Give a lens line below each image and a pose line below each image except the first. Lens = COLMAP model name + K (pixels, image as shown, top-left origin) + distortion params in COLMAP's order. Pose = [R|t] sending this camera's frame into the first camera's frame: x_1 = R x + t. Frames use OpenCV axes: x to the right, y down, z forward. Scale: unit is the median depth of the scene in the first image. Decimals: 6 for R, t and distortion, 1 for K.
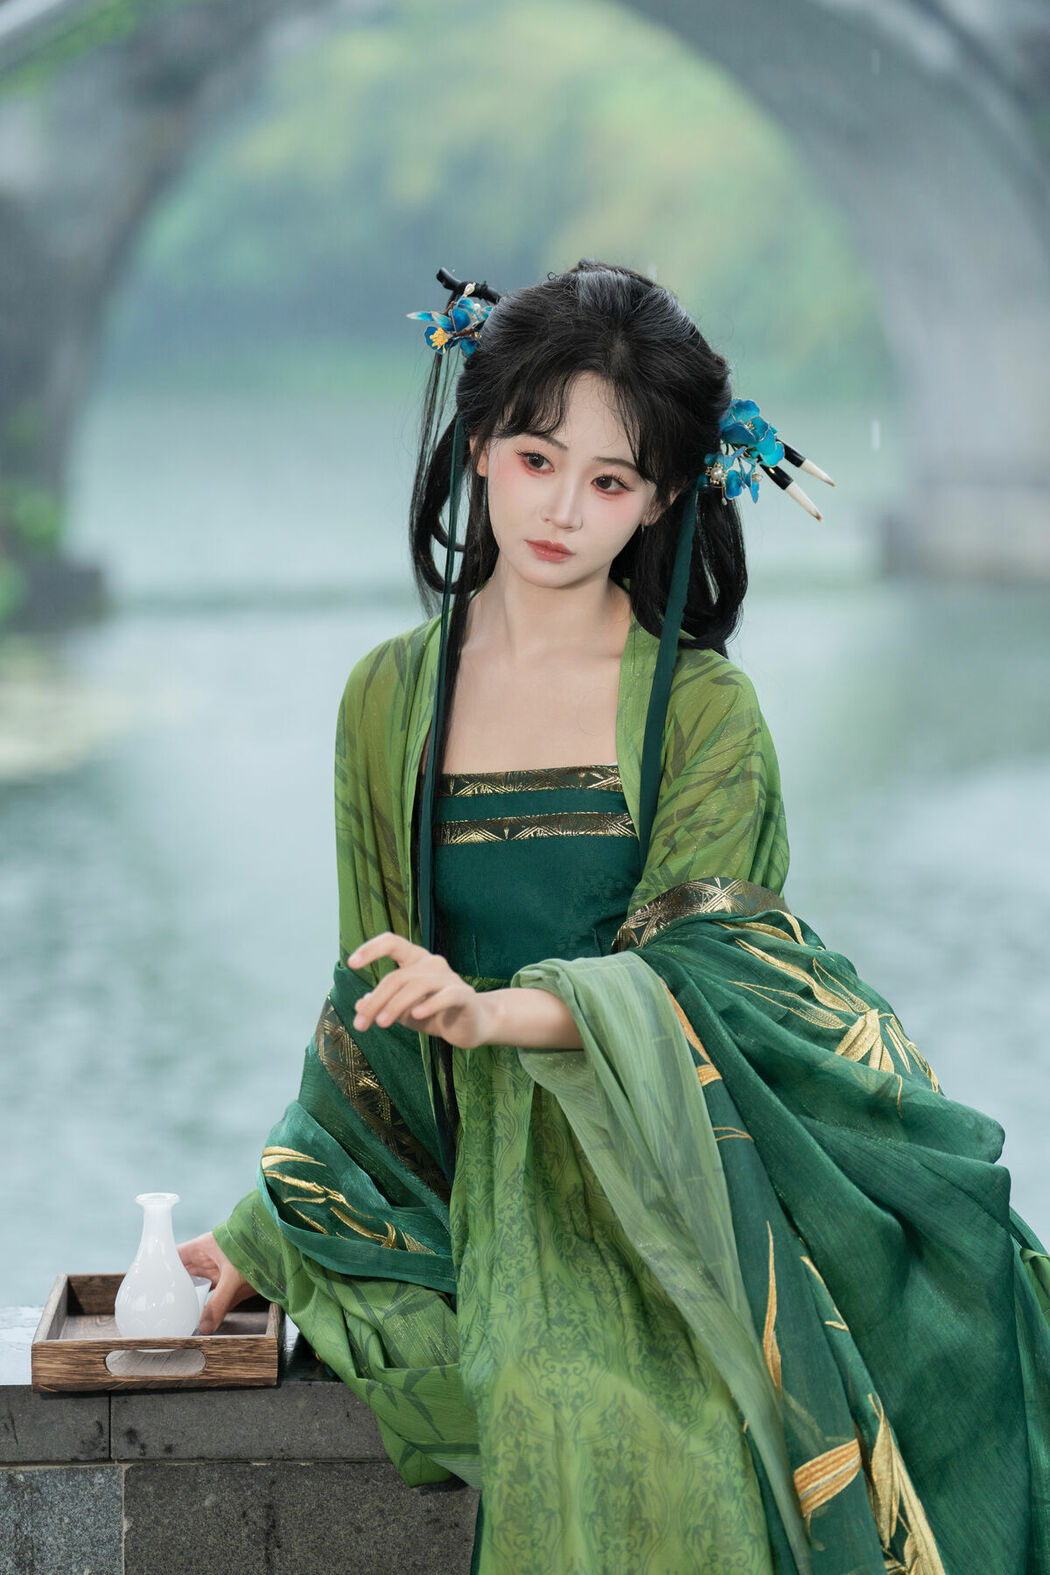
lens RADIAL K [[5549.2, 0, 515.3], [0, 5549.2, 798.3], [0, 0, 1]] dist [0.133523, 0.000000]
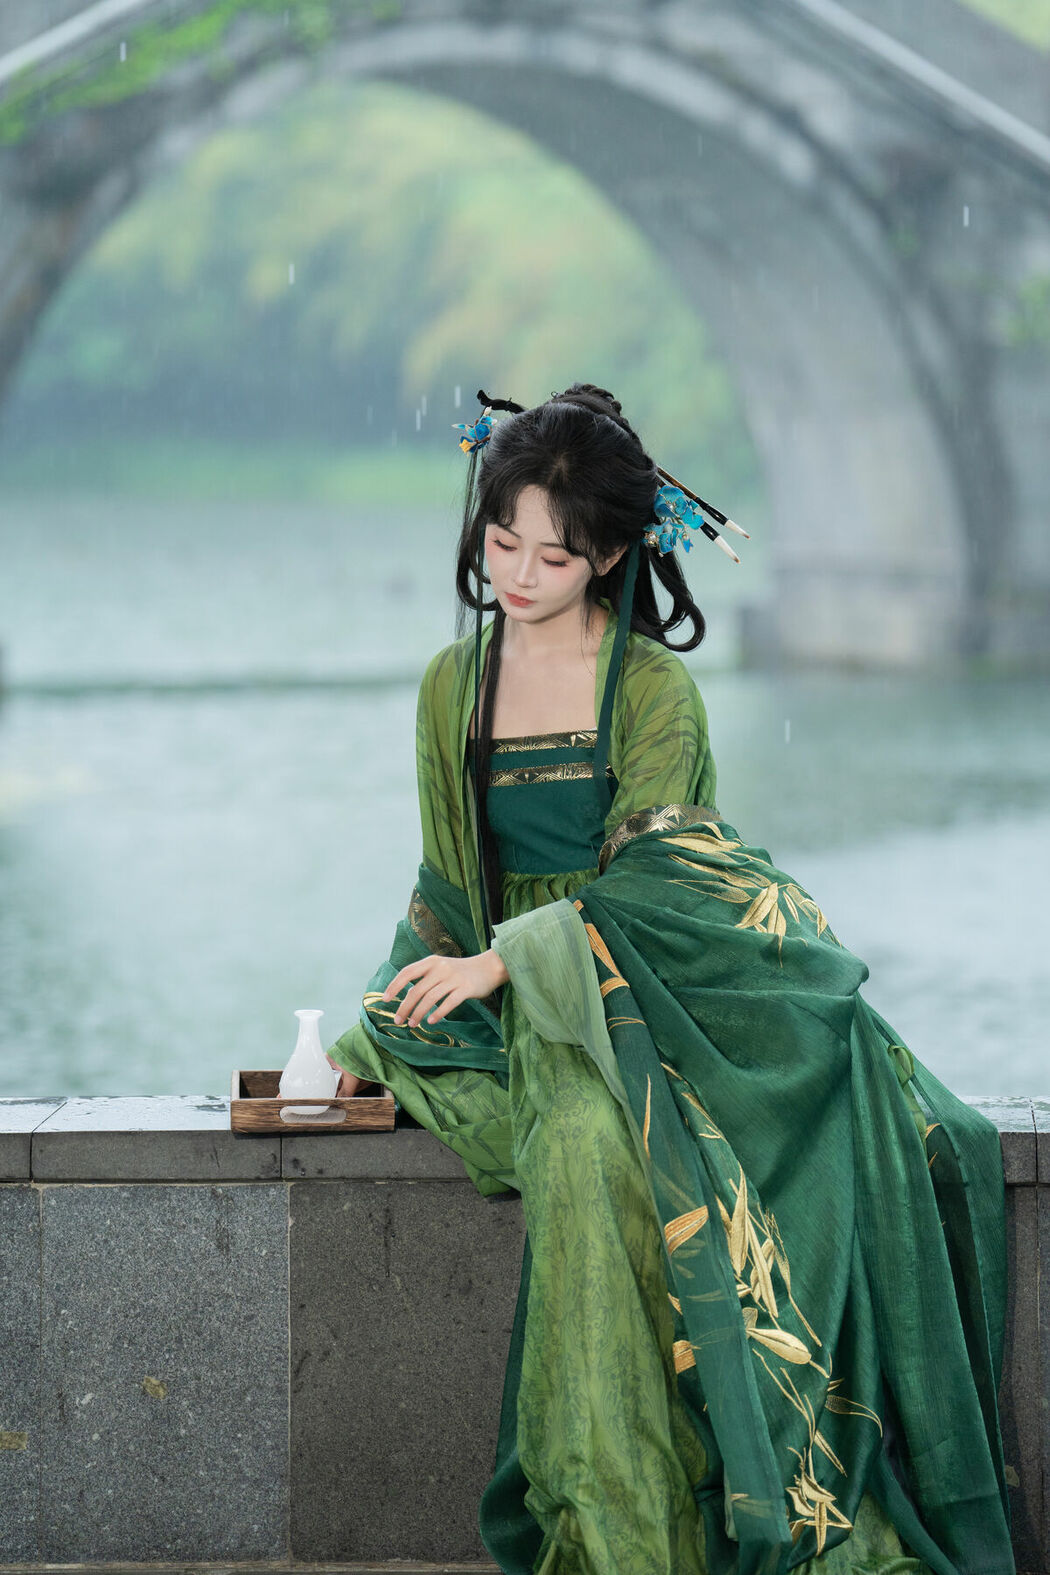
lens RADIAL K [[5763.3, 0, 525.4], [0, 5763.3, 778.4], [0, 0, 1]] dist [0.548401, 0.000000]
pose [[0.999528, 0.004105, 0.030444, -0.048422], [-0.003384, 0.999714, -0.023689, 0.041981], [-0.030533, 0.023575, 0.999256, -0.497640]]
